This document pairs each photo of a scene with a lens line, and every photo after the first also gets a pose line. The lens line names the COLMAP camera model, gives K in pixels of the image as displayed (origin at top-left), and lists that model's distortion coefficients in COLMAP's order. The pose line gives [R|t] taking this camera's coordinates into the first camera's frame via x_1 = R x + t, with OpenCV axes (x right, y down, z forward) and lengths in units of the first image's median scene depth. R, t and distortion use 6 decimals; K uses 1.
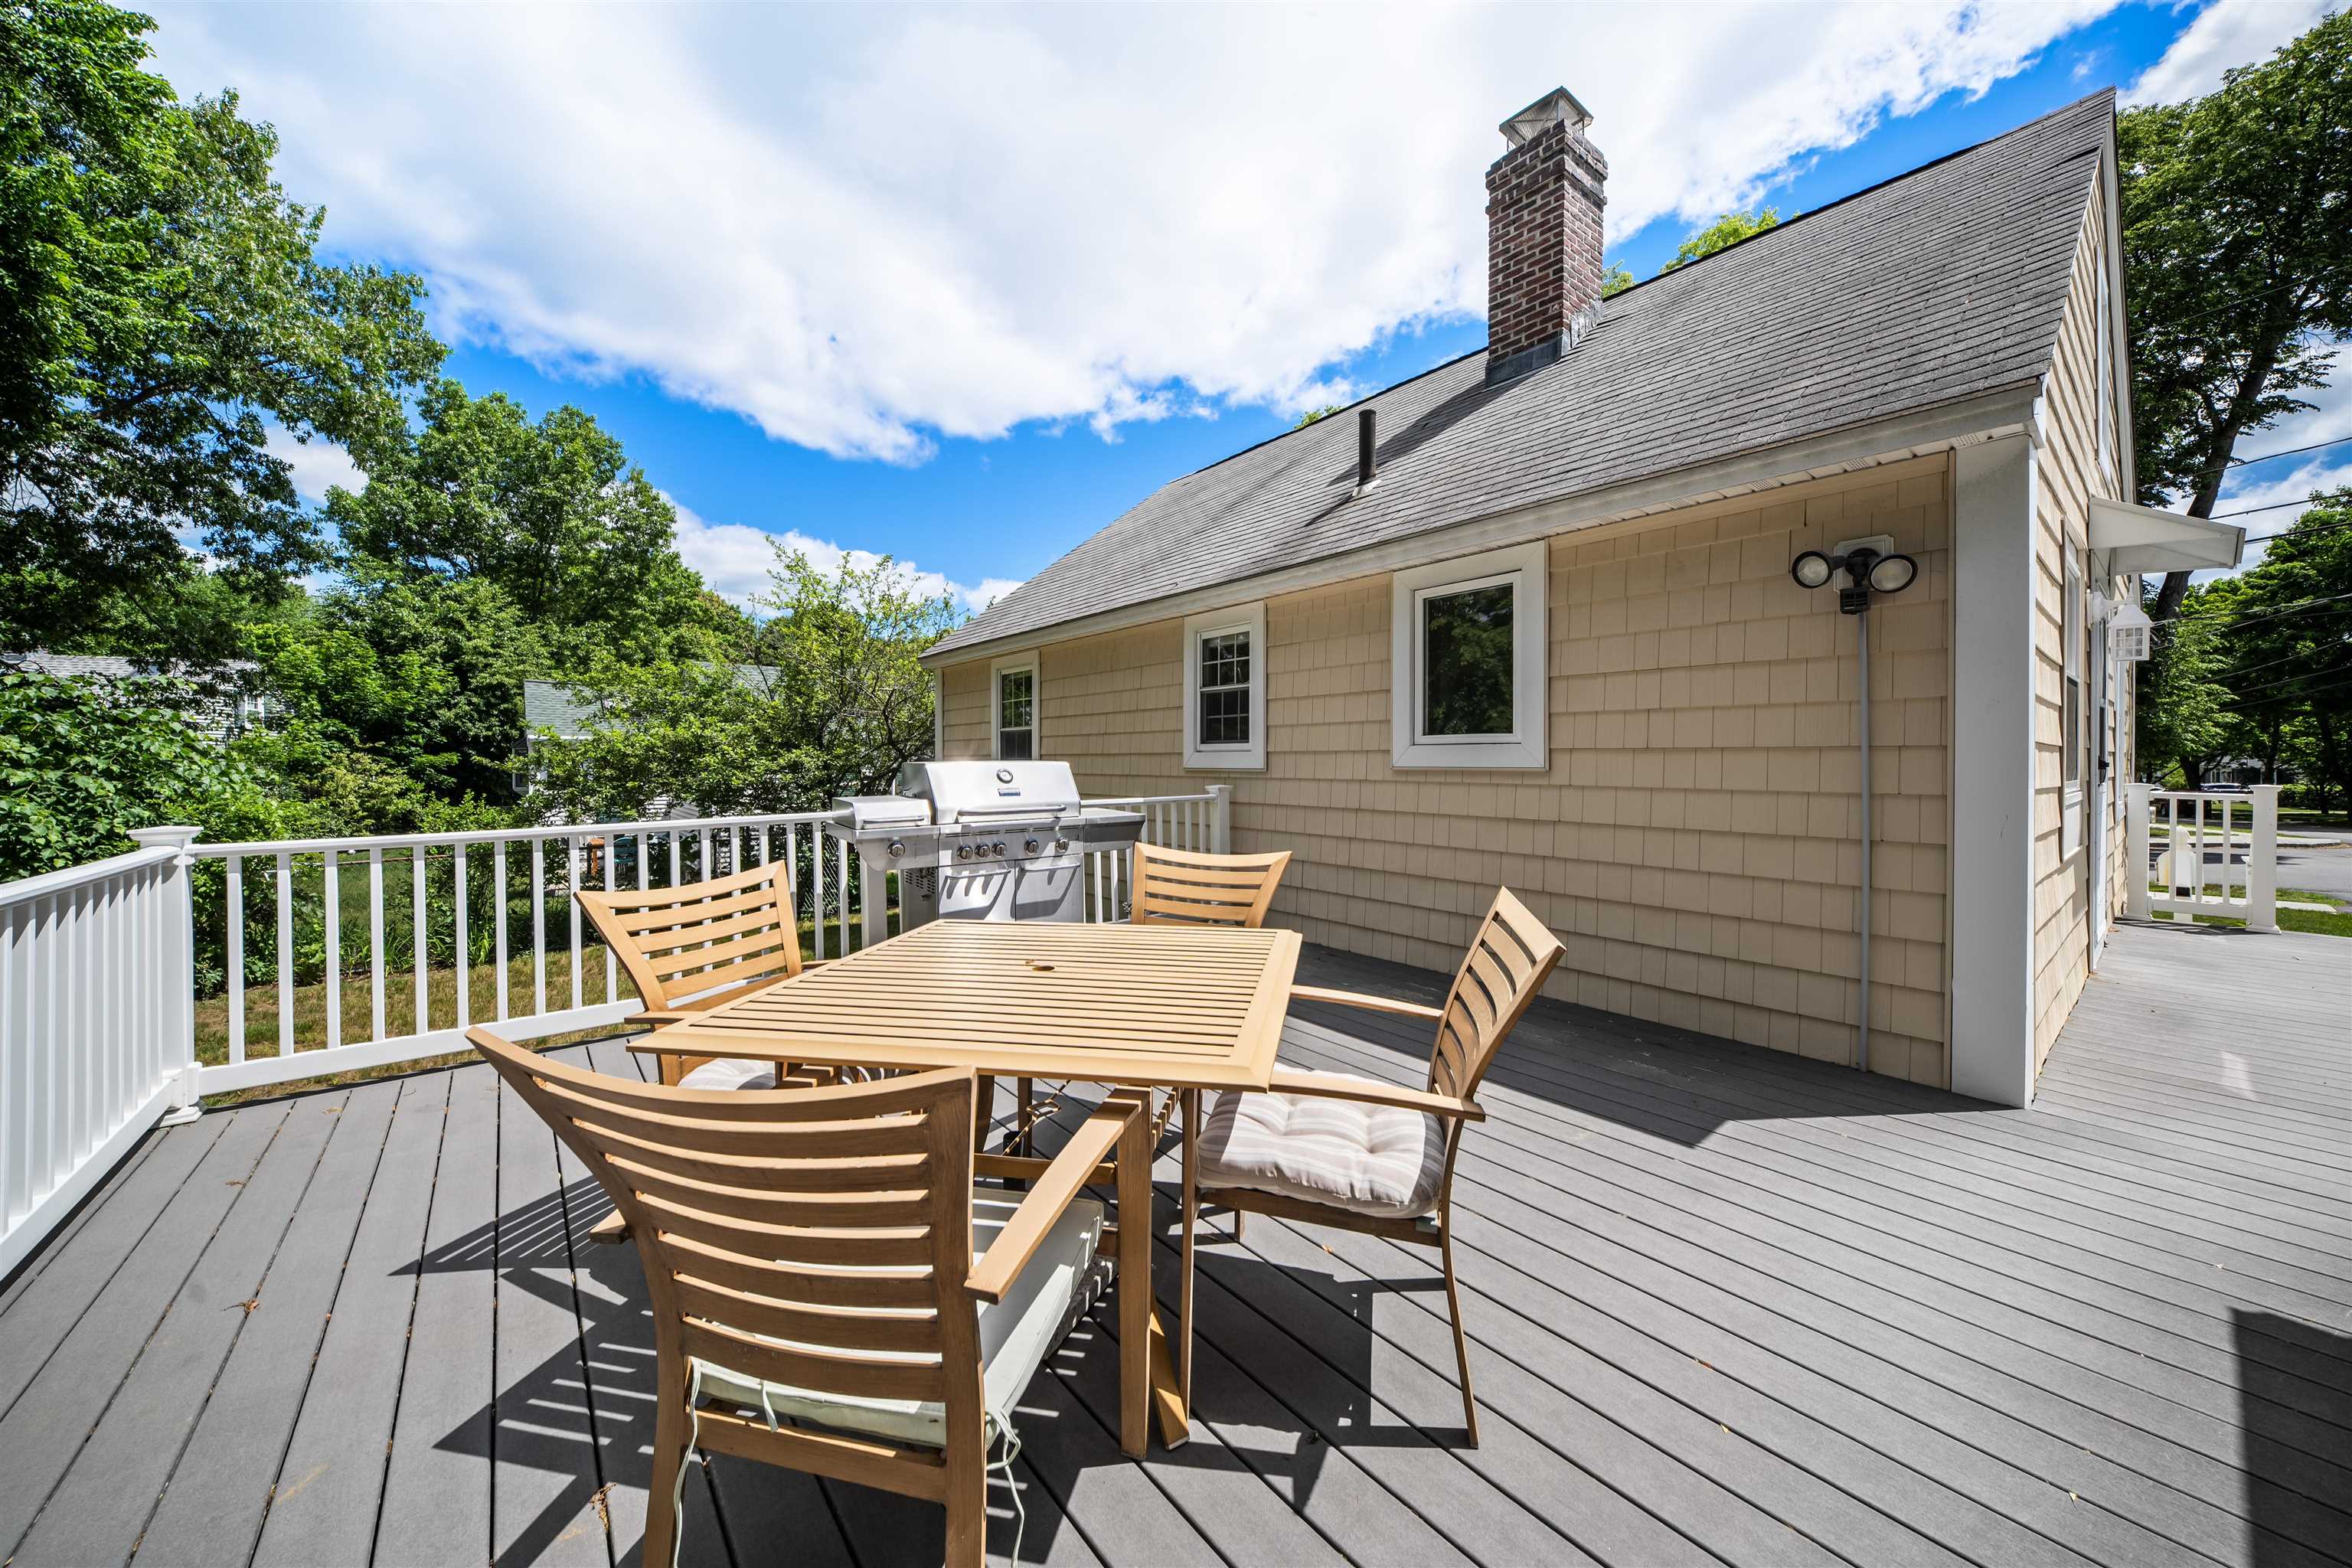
lens RADIAL K [[828.0, 0, 1185.1], [0, 828.0, 783.9], [0, 0, 1]] dist [-0.007789, -0.000164]
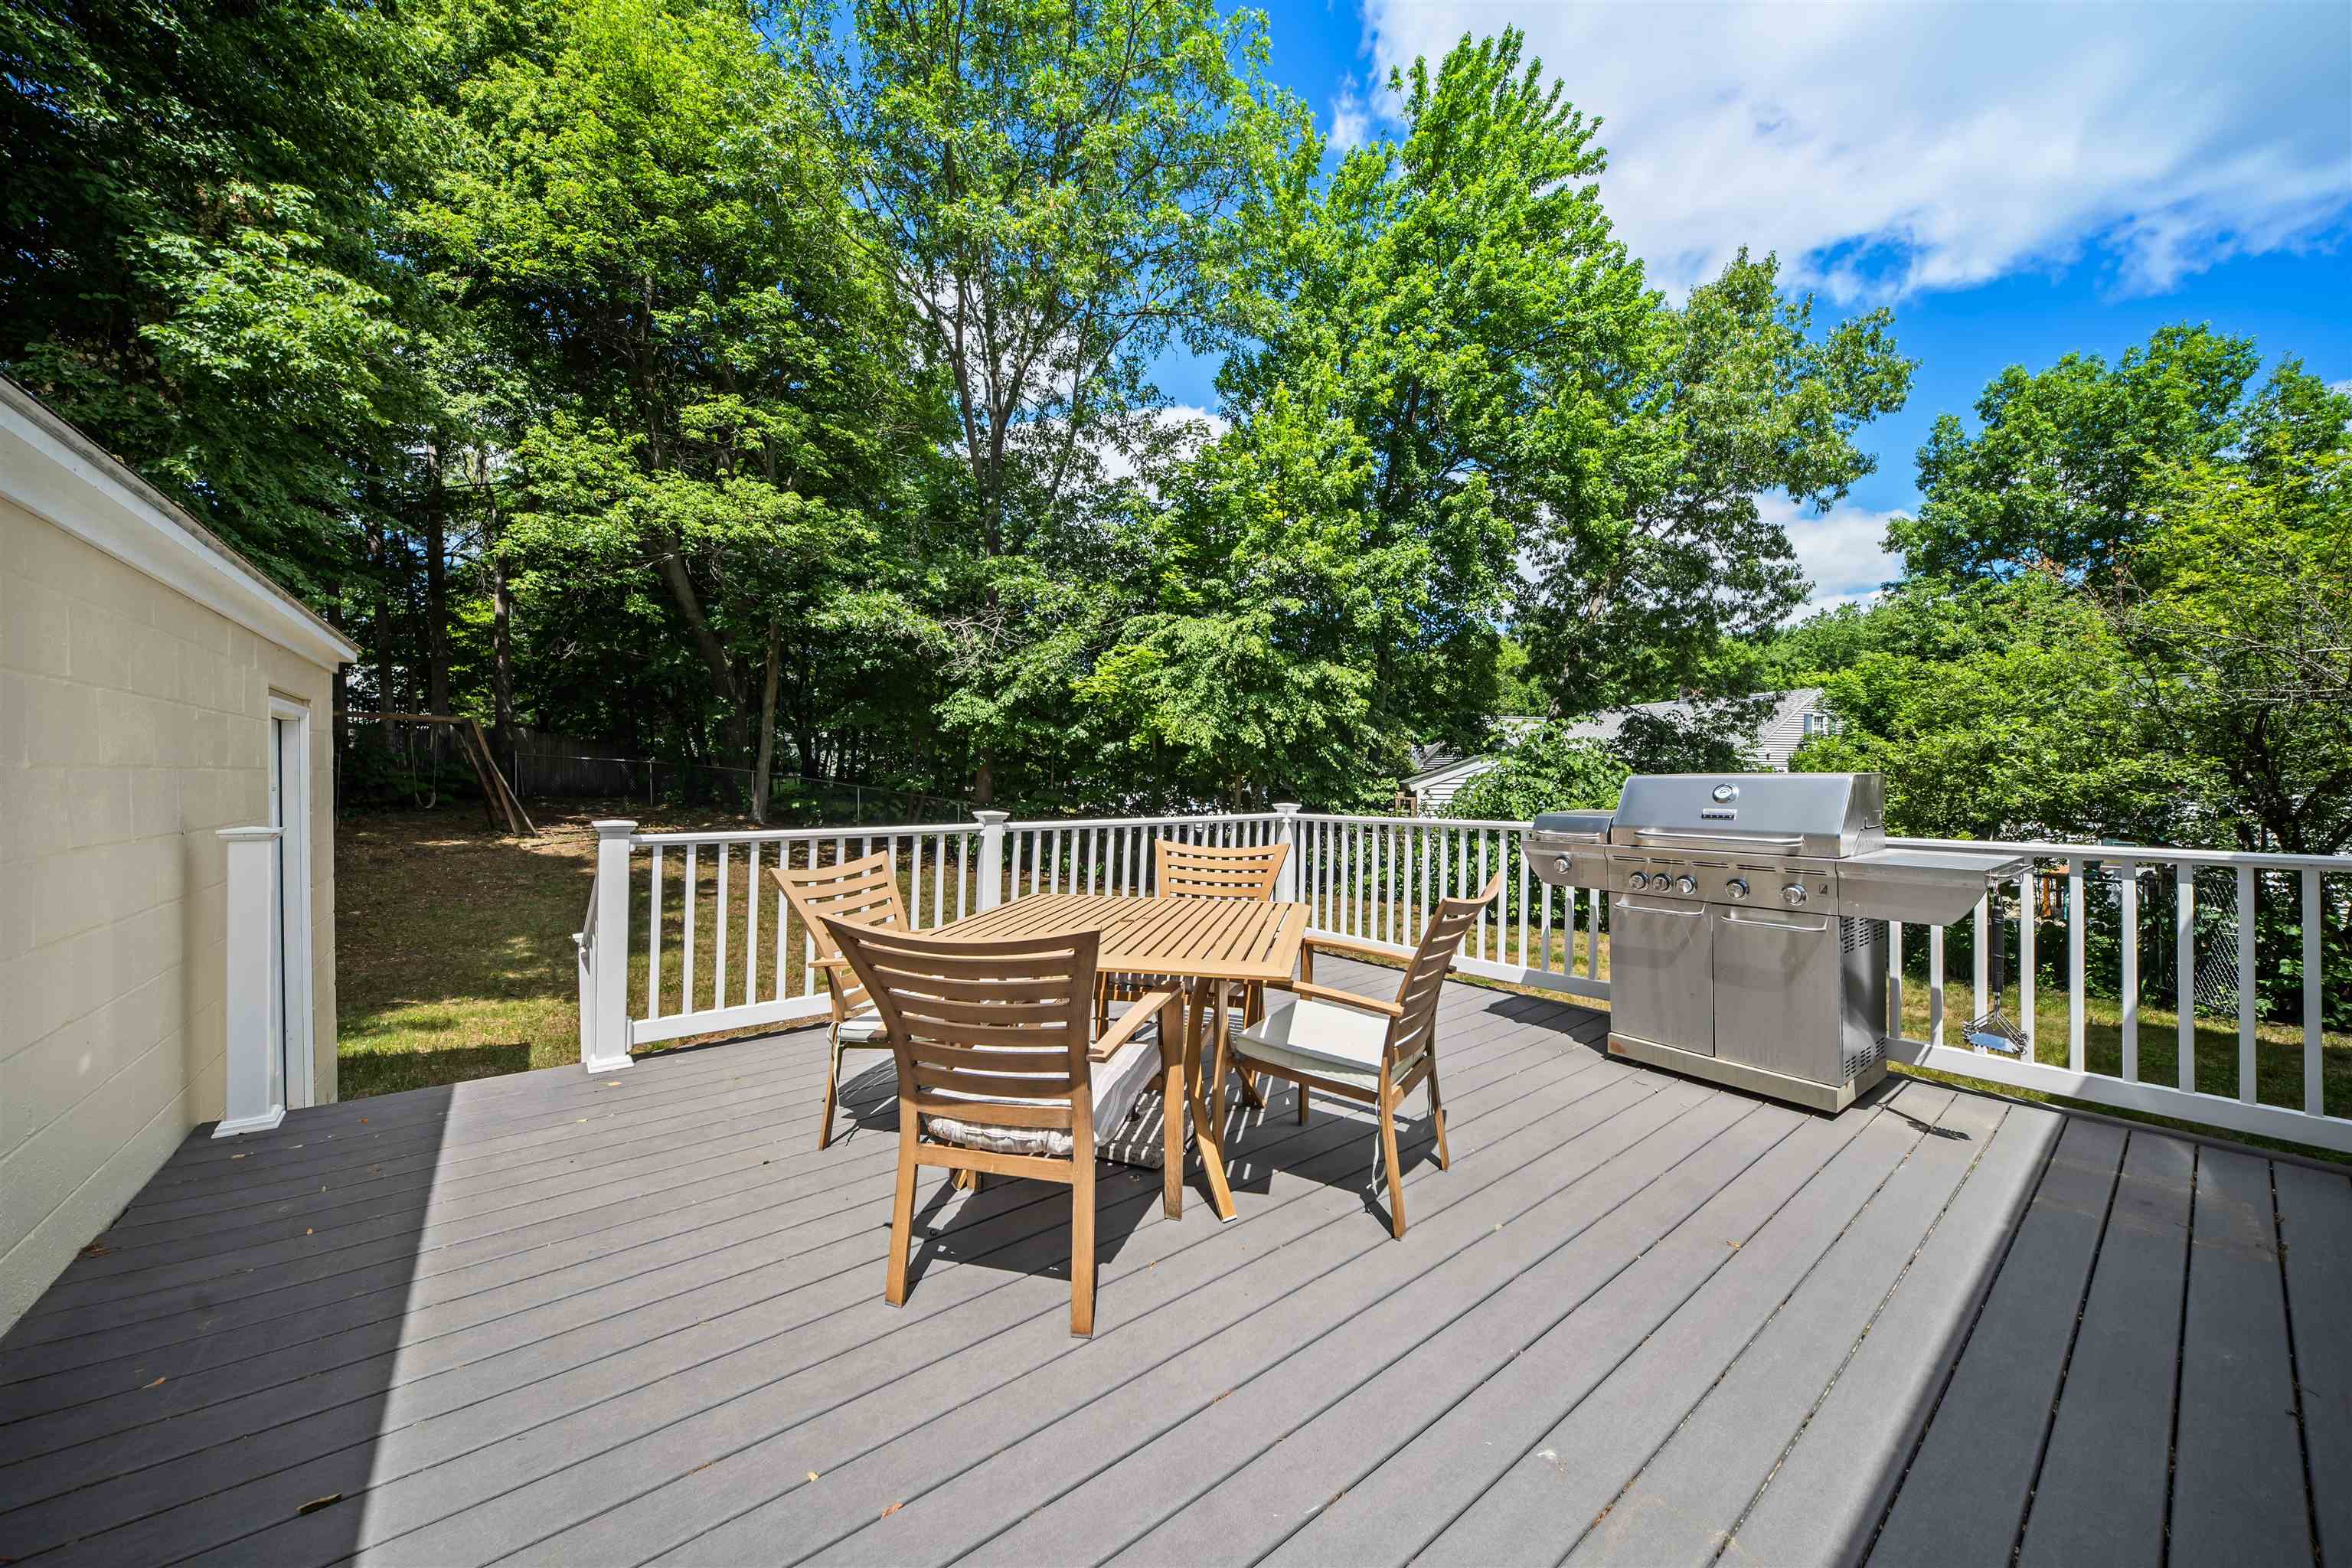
lens RADIAL K [[828.0, 0, 1185.1], [0, 828.0, 783.9], [0, 0, 1]] dist [-0.007789, -0.000164]
pose [[-0.010101, 0.015151, -0.999834, 0.240928], [-0.025223, 0.999563, 0.015402, -0.009586], [0.999631, 0.025374, -0.009715, 0.211620]]
